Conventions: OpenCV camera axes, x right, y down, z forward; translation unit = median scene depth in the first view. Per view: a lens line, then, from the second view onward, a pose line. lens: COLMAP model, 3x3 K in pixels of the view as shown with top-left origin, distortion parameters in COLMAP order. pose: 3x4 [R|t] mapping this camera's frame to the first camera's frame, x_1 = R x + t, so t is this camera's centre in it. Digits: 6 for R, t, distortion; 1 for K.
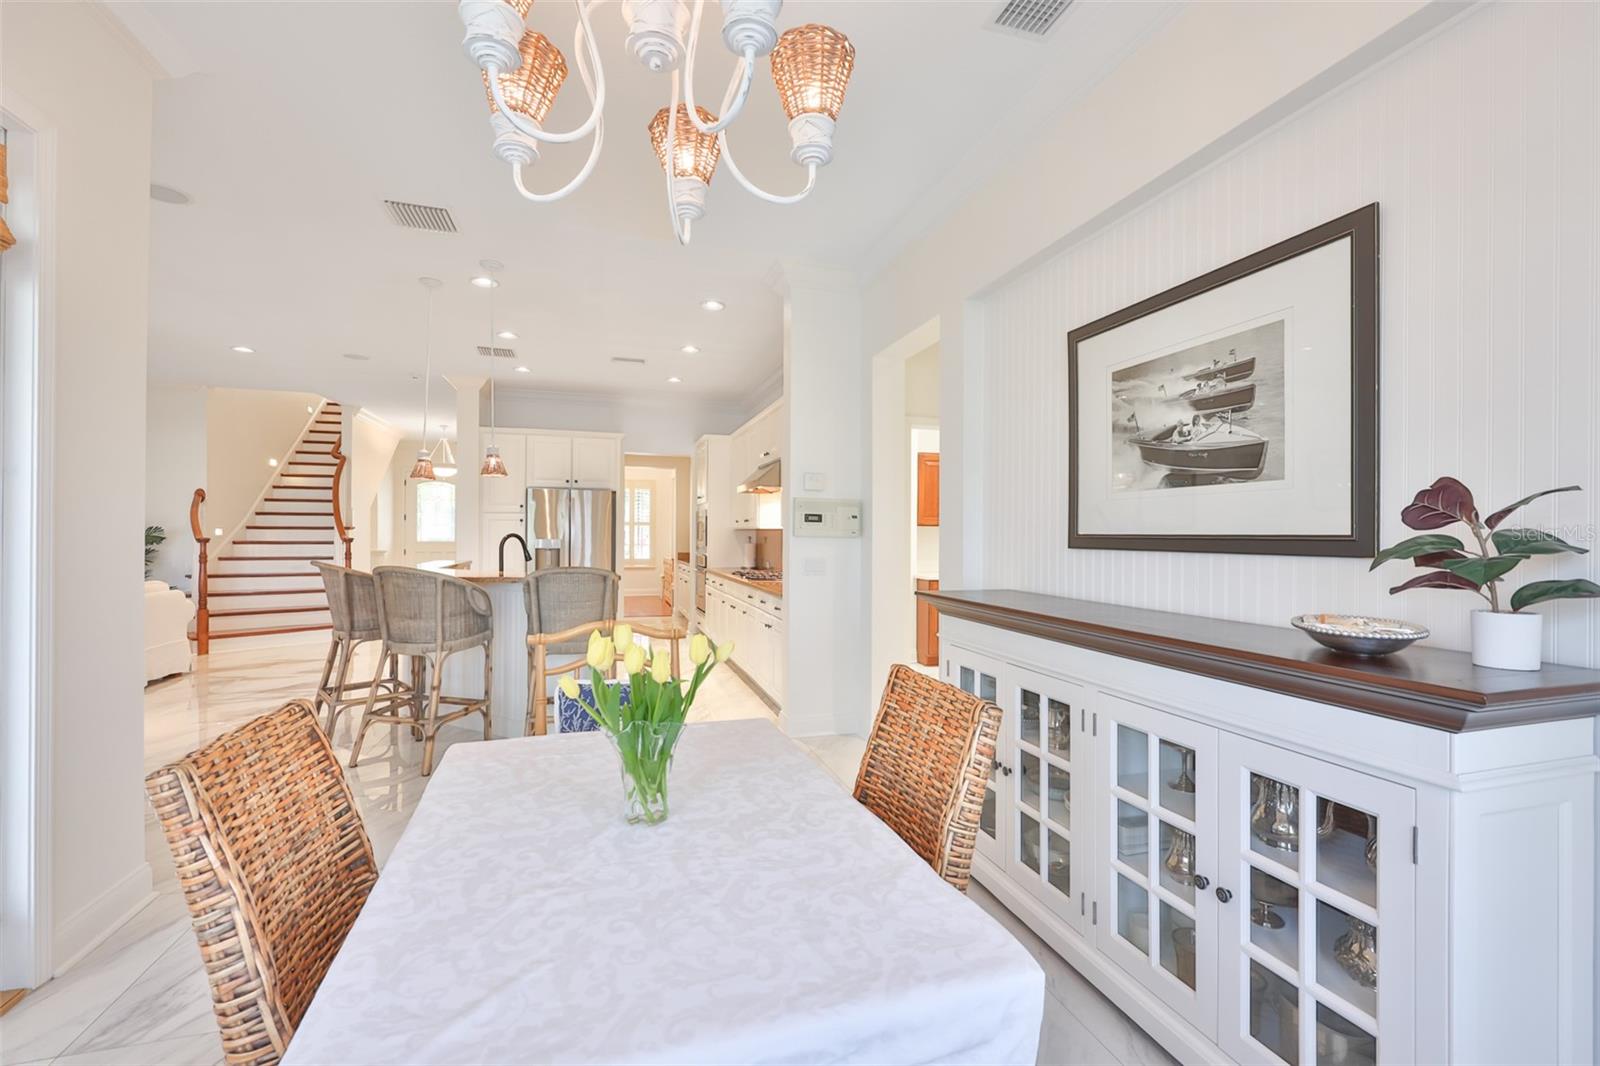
lens RADIAL K [[684.4, 0, 797.3], [0, 684.4, 529.7], [0, 0, 1]] dist [0.003193, -0.001179]
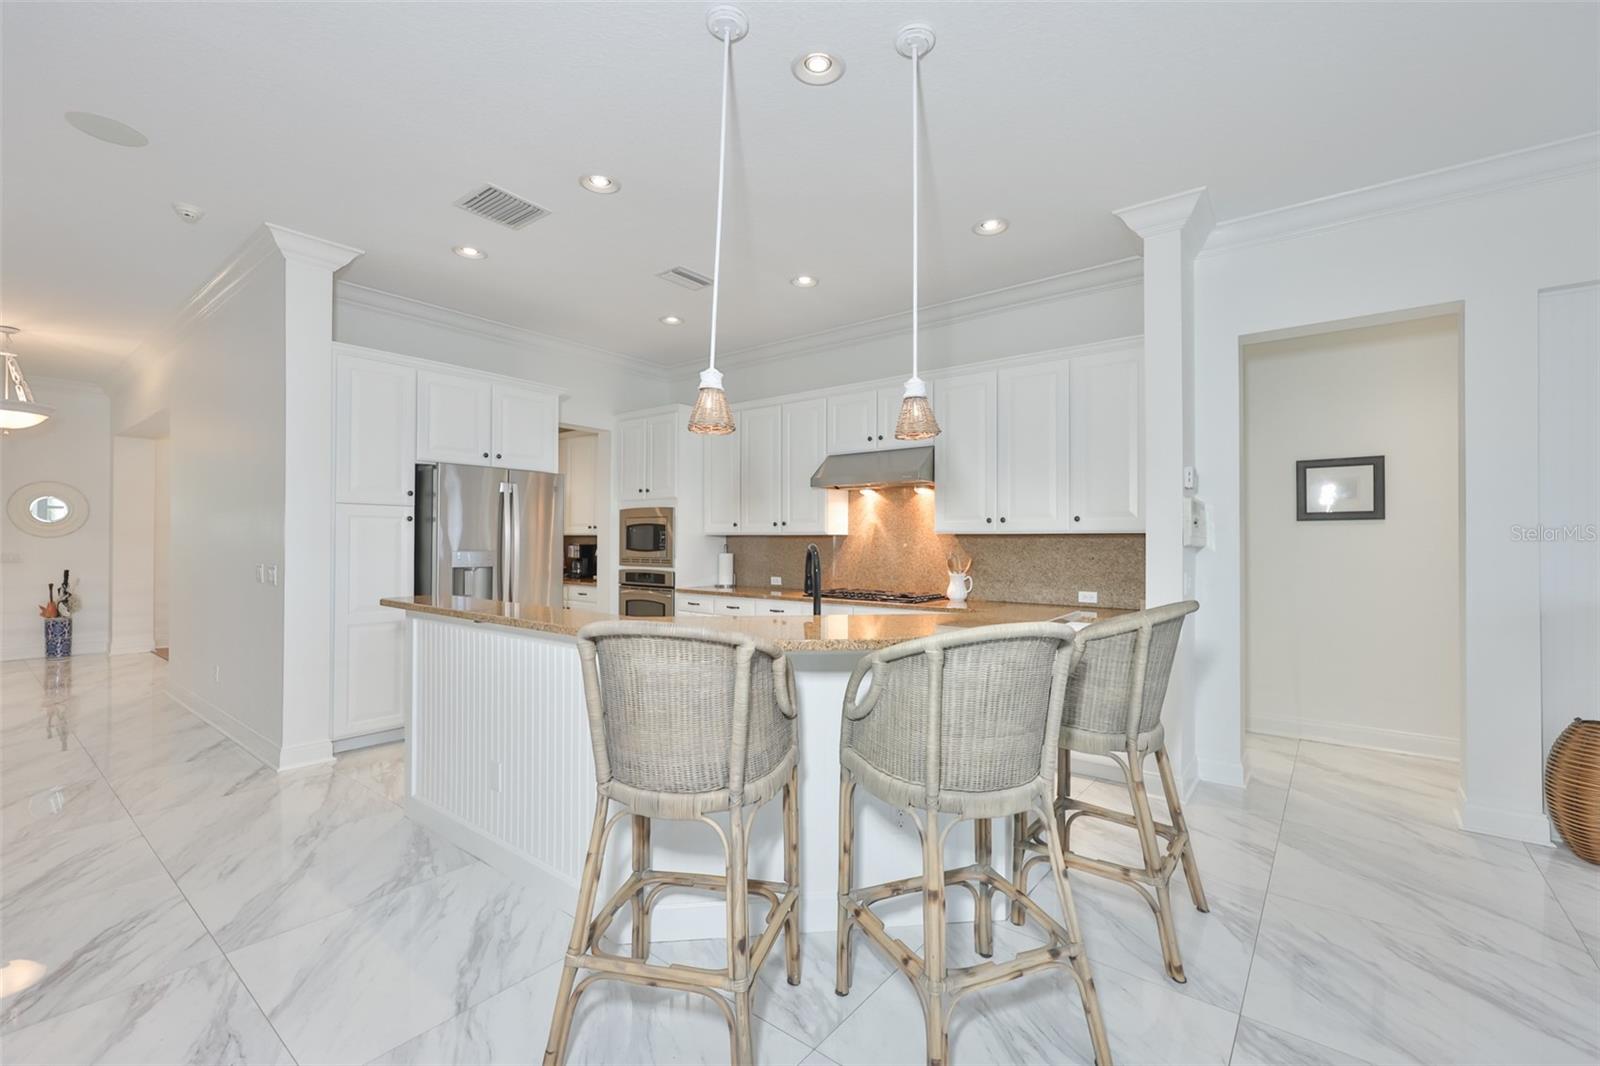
lens RADIAL K [[684.4, 0, 794.3], [0, 684.4, 529.9], [0, 0, 1]] dist [0.003193, -0.001179]
pose [[0.820901, -0.001079, 0.571070, -1.451809], [-0.000952, 0.999994, 0.003258, -0.027734], [-0.571070, -0.003217, 0.820895, 1.119528]]
